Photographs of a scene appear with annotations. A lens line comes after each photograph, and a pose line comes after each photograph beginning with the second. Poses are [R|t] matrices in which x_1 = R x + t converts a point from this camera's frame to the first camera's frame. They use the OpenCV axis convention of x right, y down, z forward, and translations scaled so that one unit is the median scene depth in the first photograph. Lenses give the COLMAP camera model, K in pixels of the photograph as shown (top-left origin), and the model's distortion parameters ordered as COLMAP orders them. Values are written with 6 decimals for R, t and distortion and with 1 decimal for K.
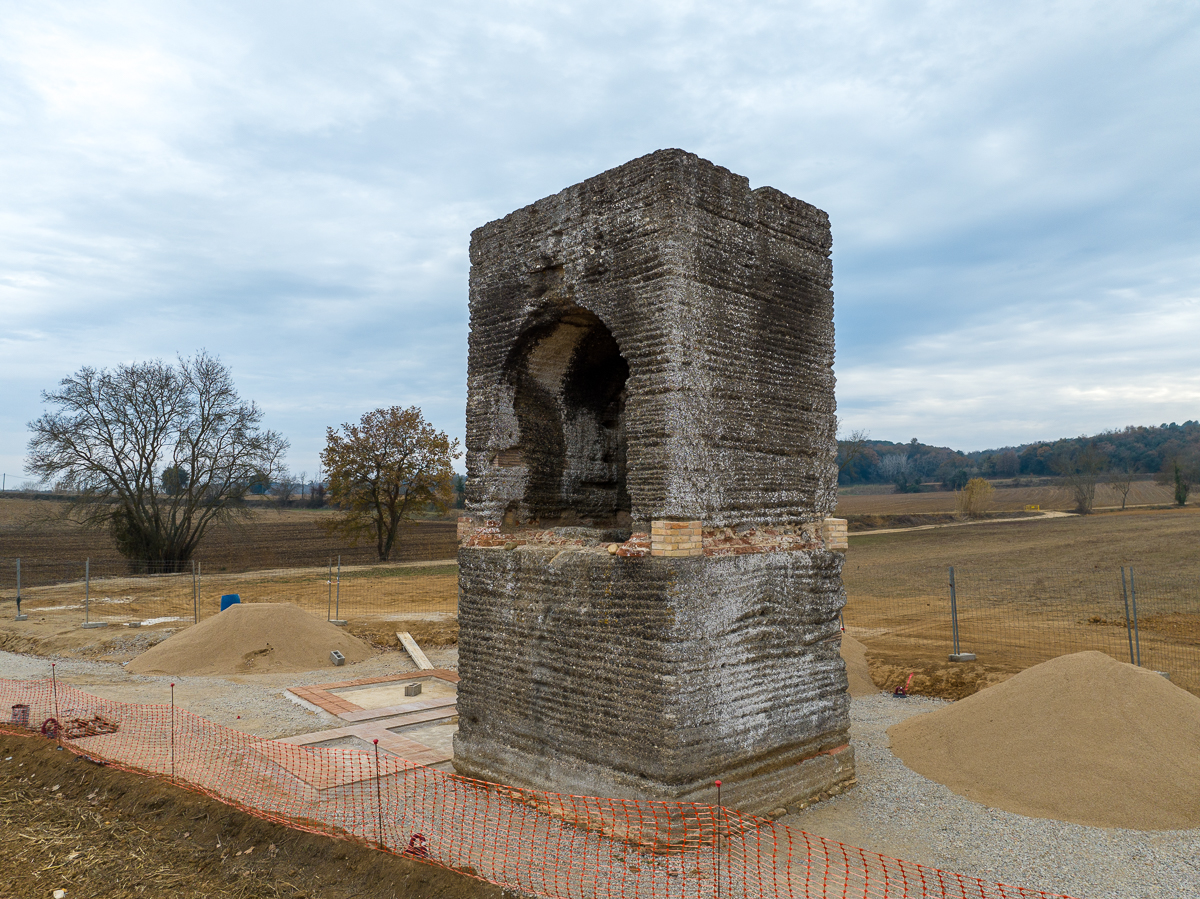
lens RADIAL K [[846.6, 0, 600.5], [0, 846.6, 443.5], [0, 0, 1]] dist [-0.037425, -0.011235]
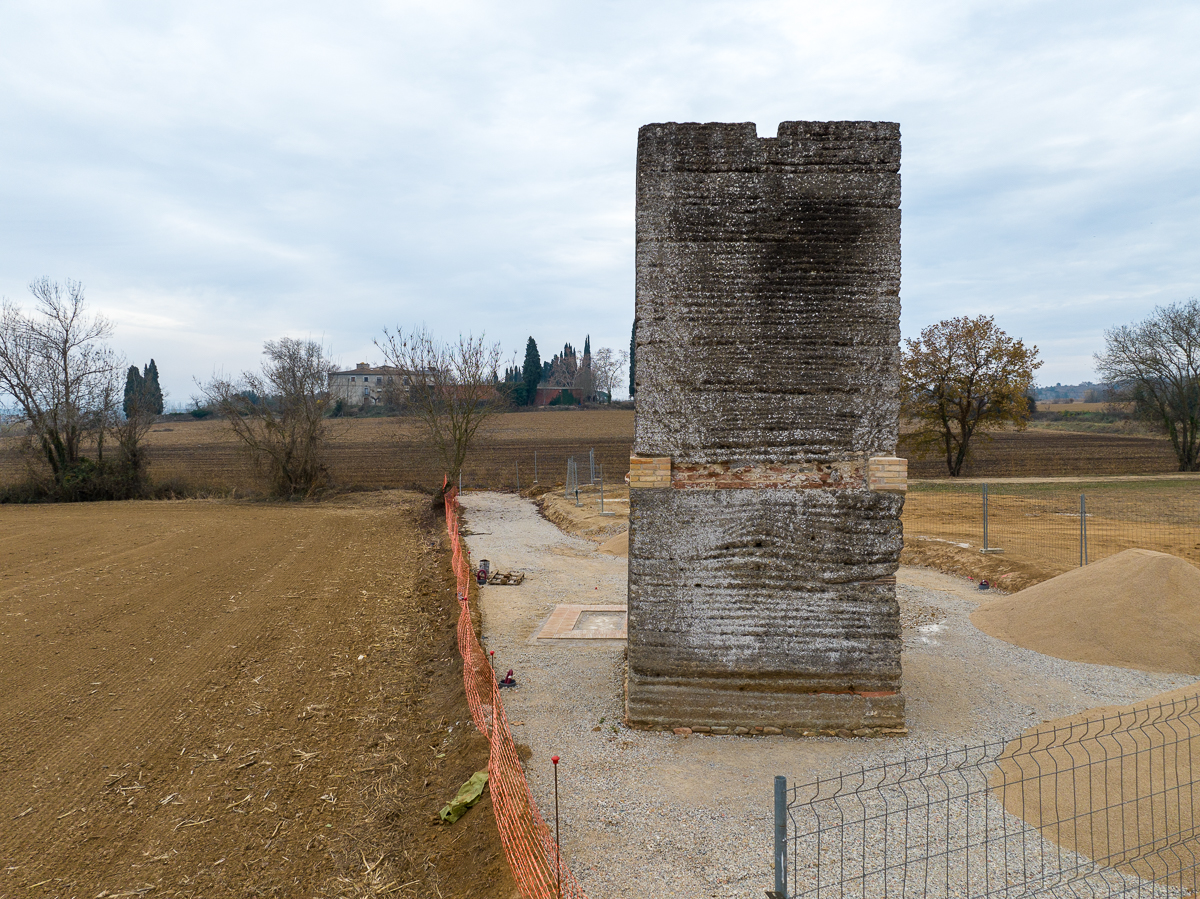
lens RADIAL K [[849.0, 0, 594.7], [0, 849.0, 445.1], [0, 0, 1]] dist [-0.037094, -0.000820]
pose [[0.700379, 0.023734, -0.713376, 0.775630], [0.055087, 0.994669, 0.087176, -0.027409], [0.711642, -0.100354, 0.695338, 0.120705]]
